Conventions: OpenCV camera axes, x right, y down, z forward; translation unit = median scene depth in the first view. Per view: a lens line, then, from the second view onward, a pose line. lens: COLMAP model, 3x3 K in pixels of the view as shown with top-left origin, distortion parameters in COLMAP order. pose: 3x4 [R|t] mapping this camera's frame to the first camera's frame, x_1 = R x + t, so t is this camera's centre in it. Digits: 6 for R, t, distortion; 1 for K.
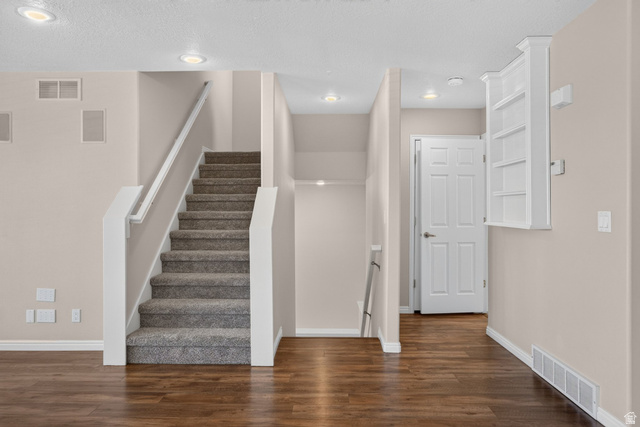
lens RADIAL K [[440.9, 0, 318.3], [0, 440.9, 215.1], [0, 0, 1]] dist [-0.023720, 0.027802]
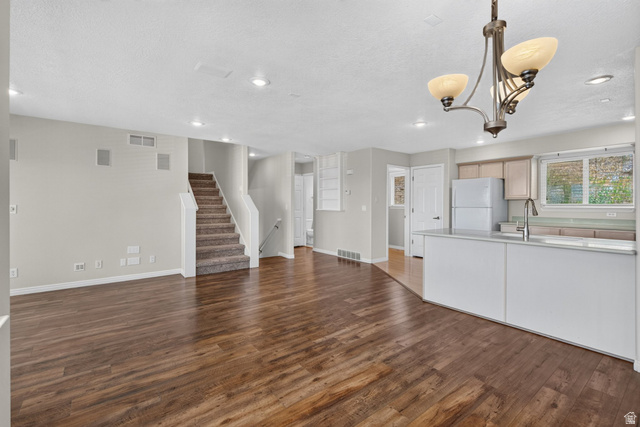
lens RADIAL K [[295.2, 0, 321.3], [0, 295.2, 207.0], [0, 0, 1]] dist [0.010209, 0.000210]
pose [[0.775712, -0.003266, 0.631079, -0.844552], [0.001454, 0.999993, 0.003388, -0.003036], [-0.631086, -0.001710, 0.775711, -0.504174]]
